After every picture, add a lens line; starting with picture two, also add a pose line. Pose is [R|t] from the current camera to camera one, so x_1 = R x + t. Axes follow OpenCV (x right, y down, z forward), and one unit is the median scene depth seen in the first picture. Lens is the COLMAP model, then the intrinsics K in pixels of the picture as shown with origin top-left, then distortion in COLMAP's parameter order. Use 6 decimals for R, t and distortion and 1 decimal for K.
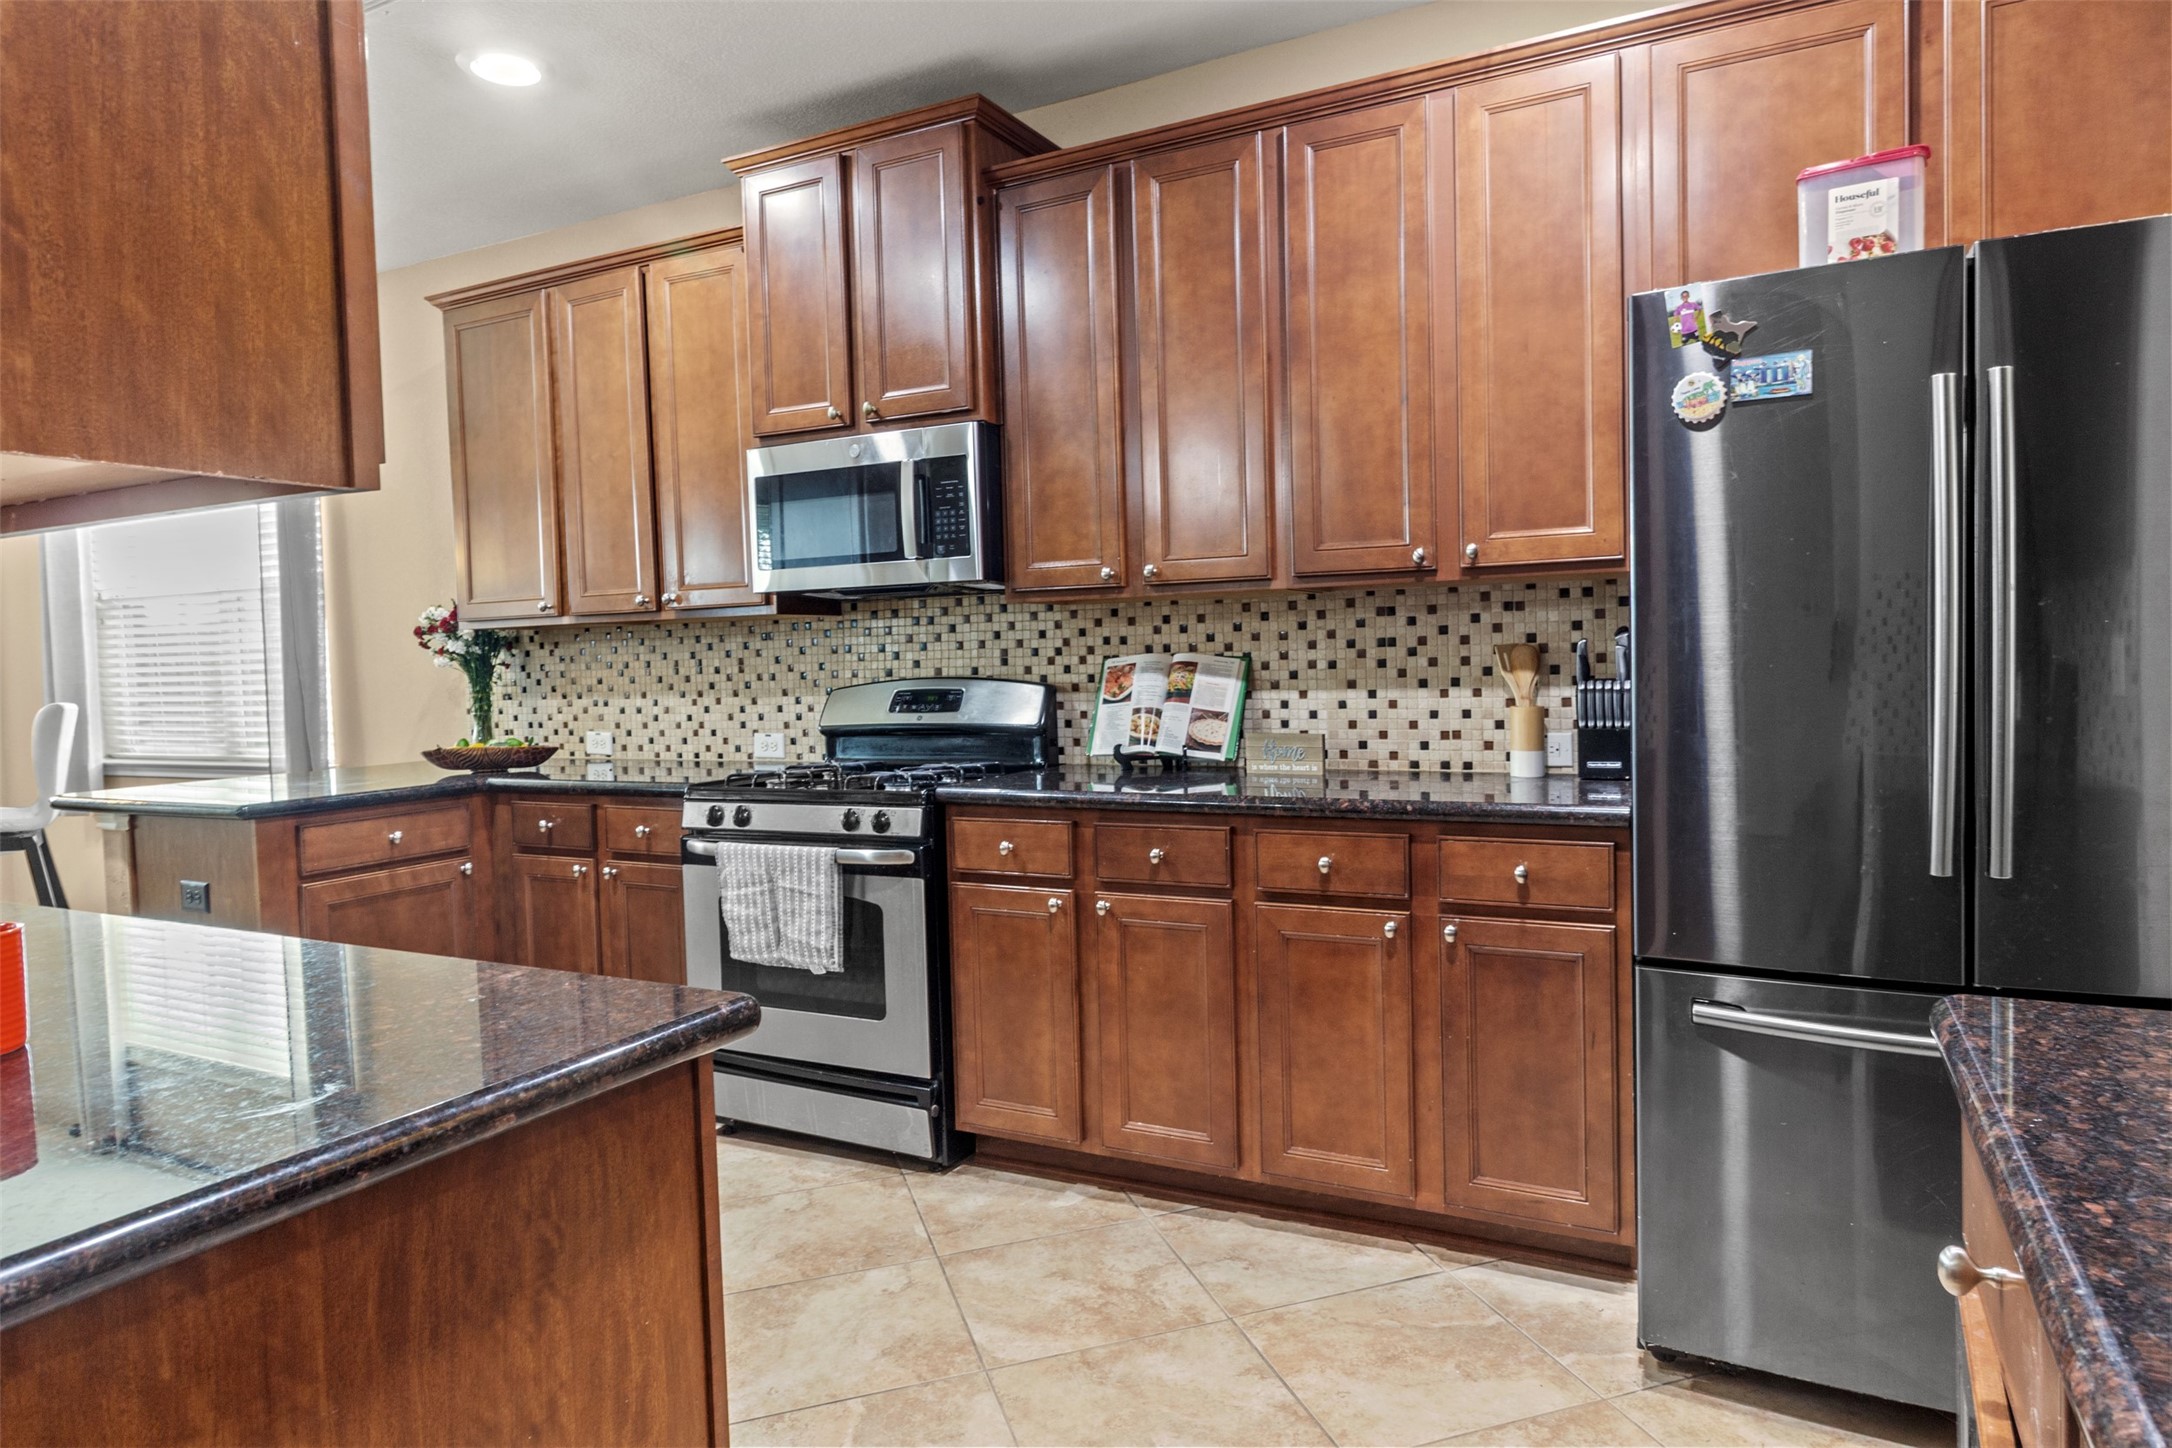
lens RADIAL K [[1307.2, 0, 1097.4], [0, 1307.2, 715.7], [0, 0, 1]] dist [-0.002098, -0.000395]
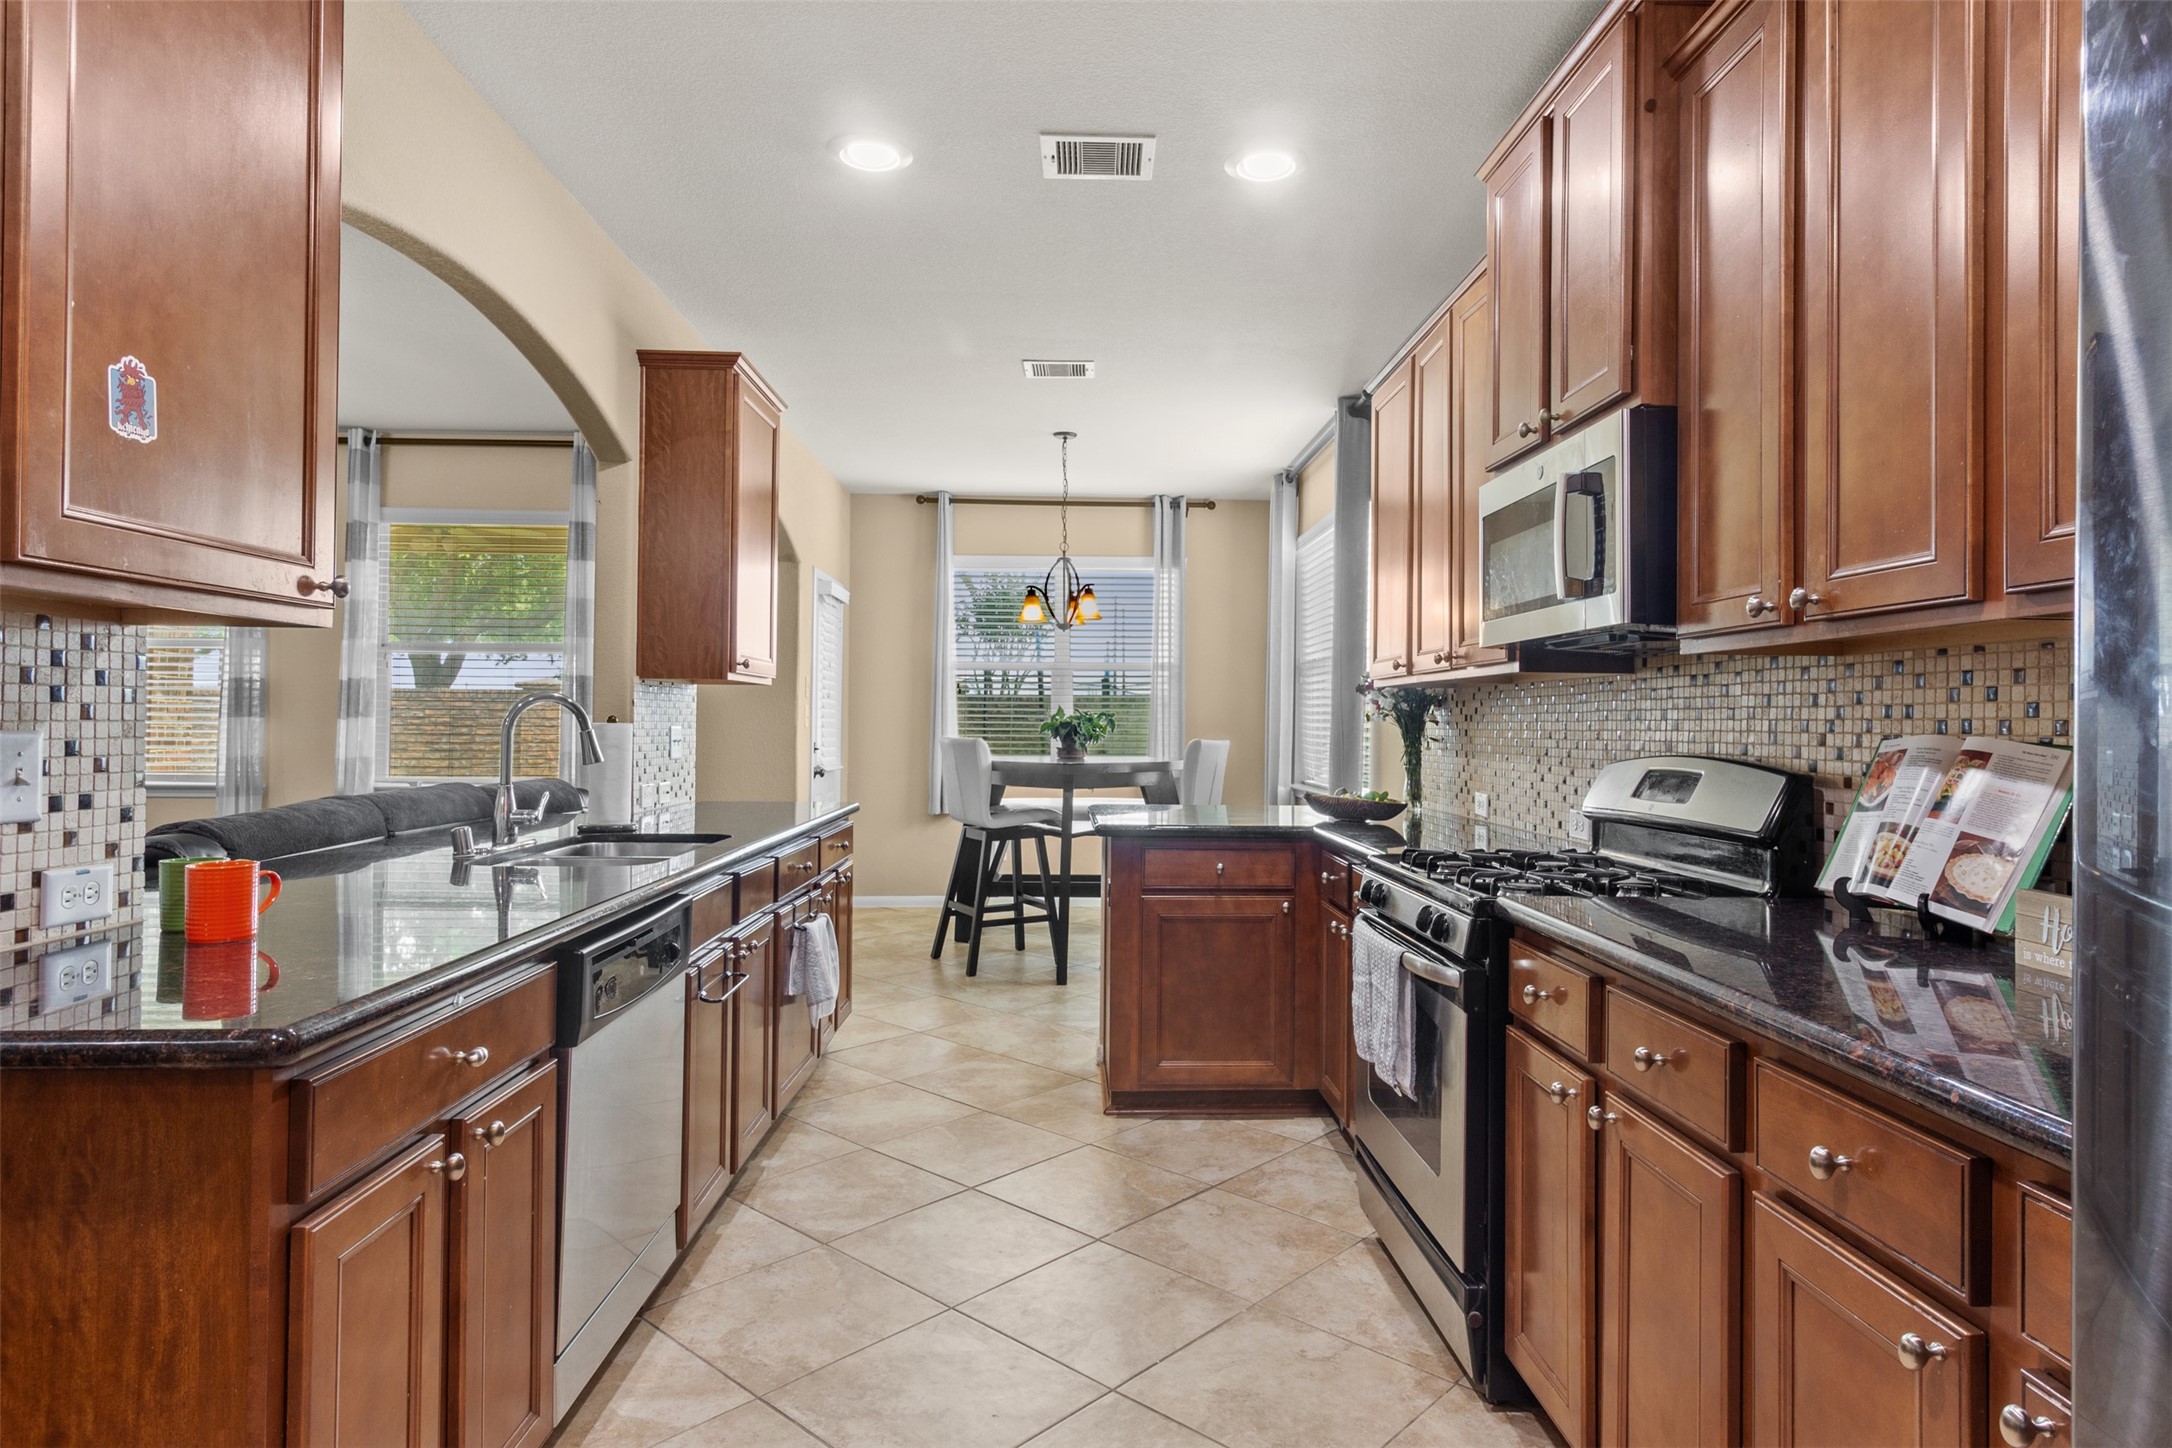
lens RADIAL K [[1215.9, 0, 1101.7], [0, 1215.9, 718.8], [0, 0, 1]] dist [0.005497, -0.000134]
pose [[0.502588, 0.031103, -0.863966, 0.336580], [-0.066036, 0.997814, -0.002493, -0.028599], [0.862000, 0.058306, 0.503544, 0.394667]]
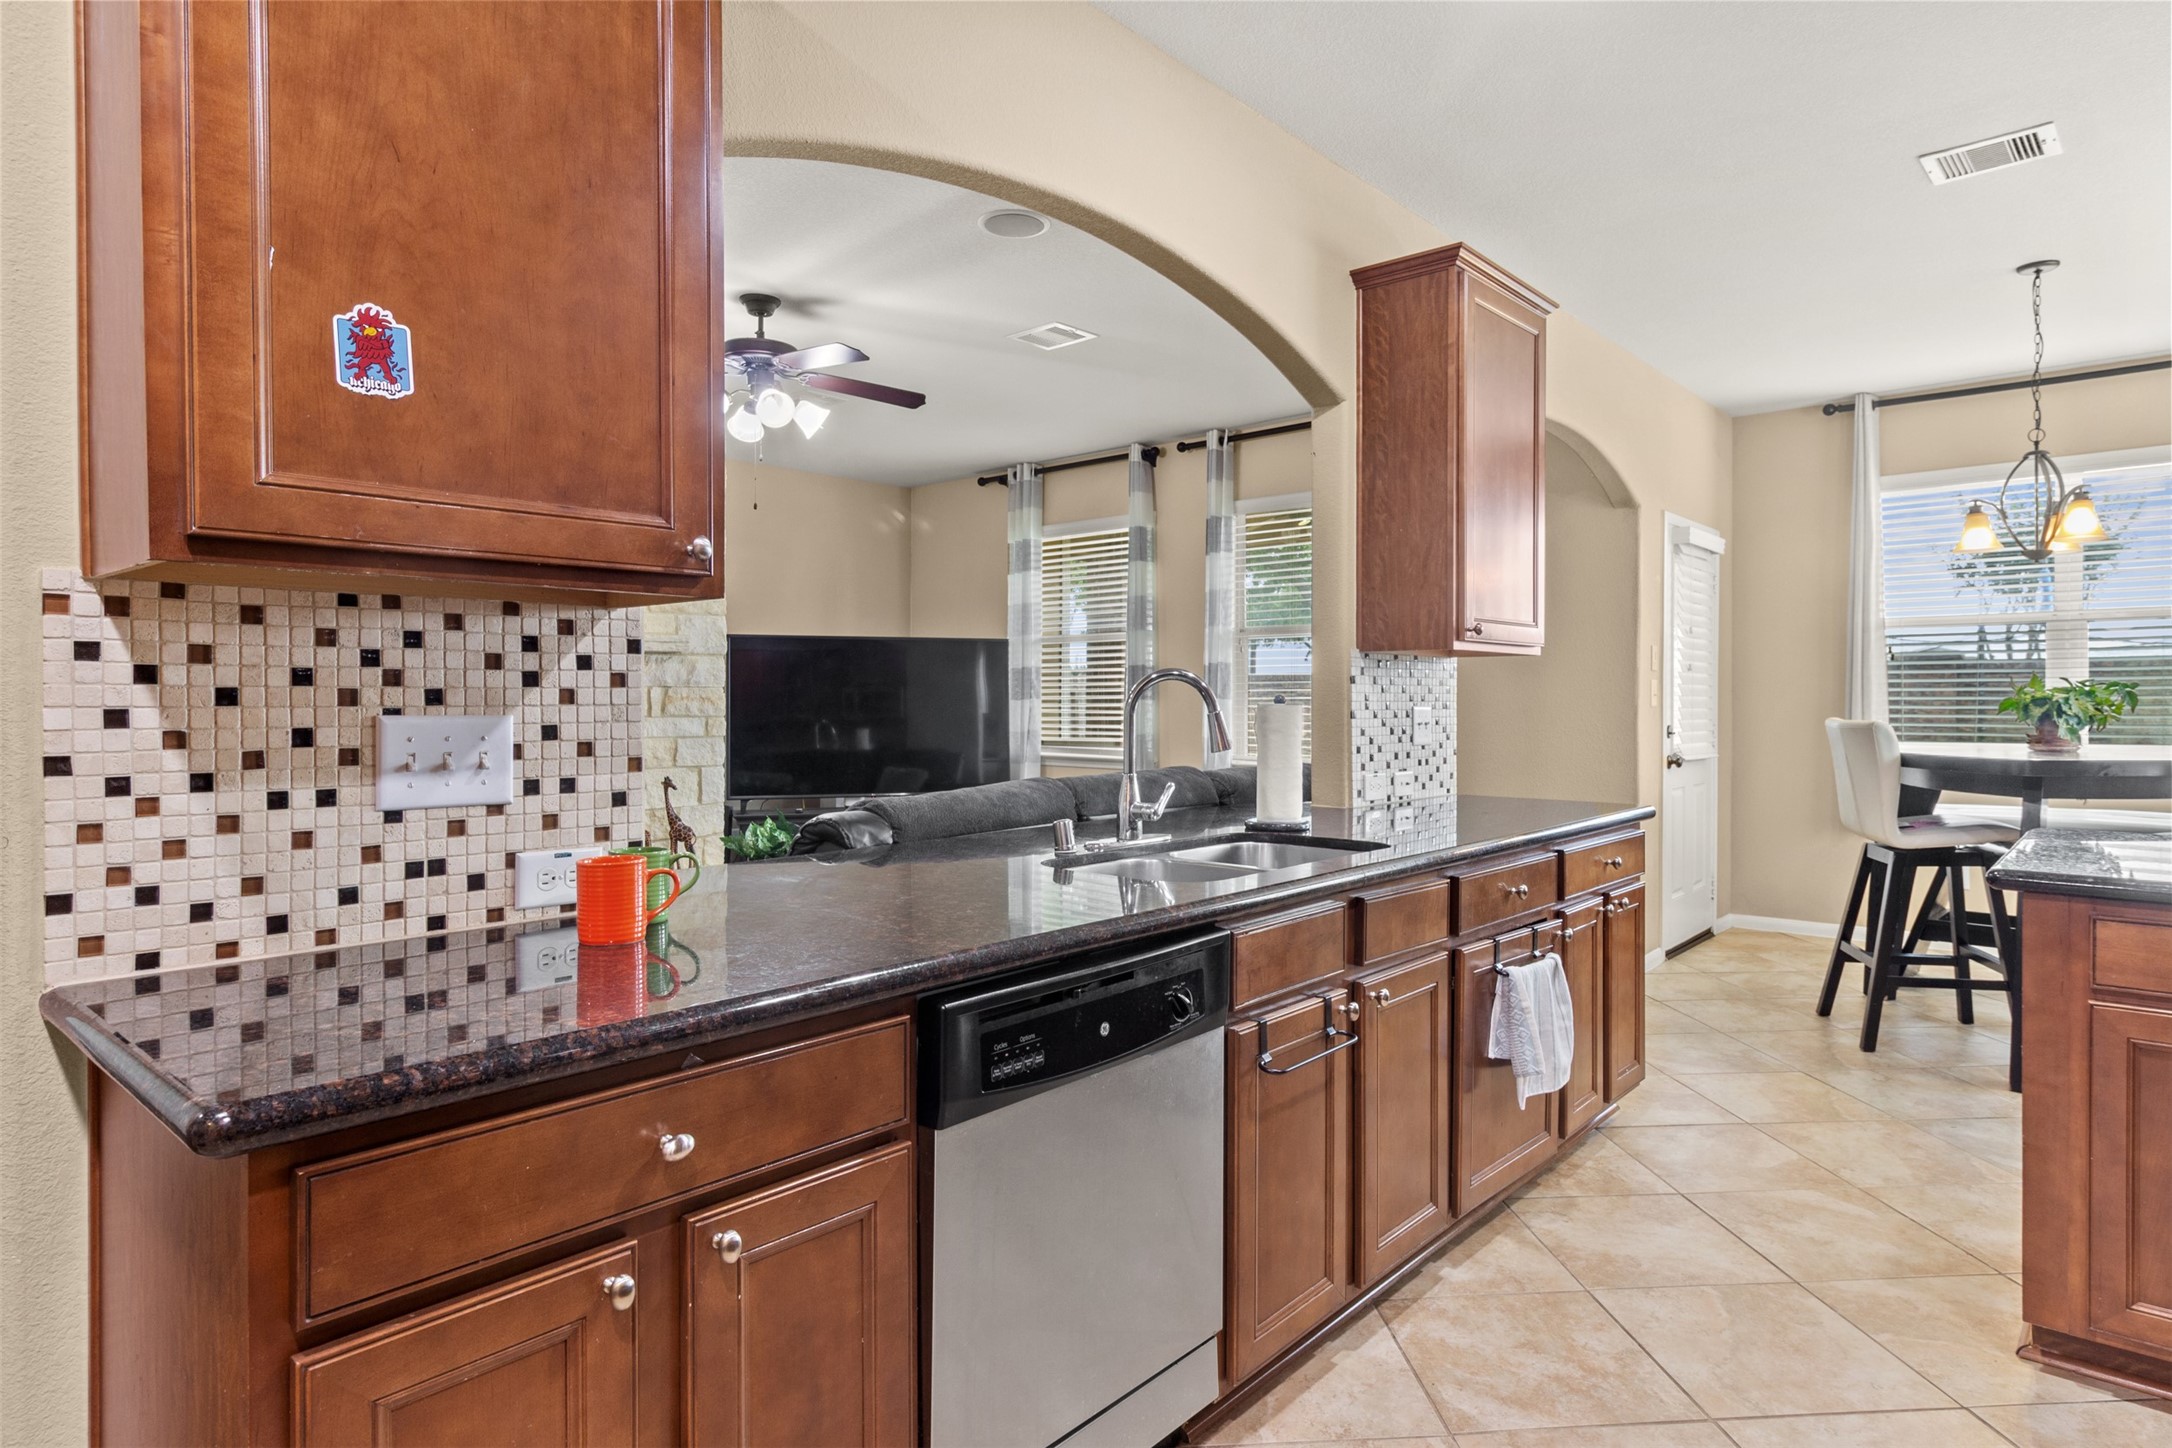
lens RADIAL K [[1215.9, 0, 1097.3], [0, 1215.9, 712.2], [0, 0, 1]] dist [0.005497, -0.000134]
pose [[-0.220754, 0.040641, -0.974482, 0.130506], [-0.041099, 0.997856, 0.050926, -0.033495], [0.974463, 0.051292, -0.218611, 0.619286]]
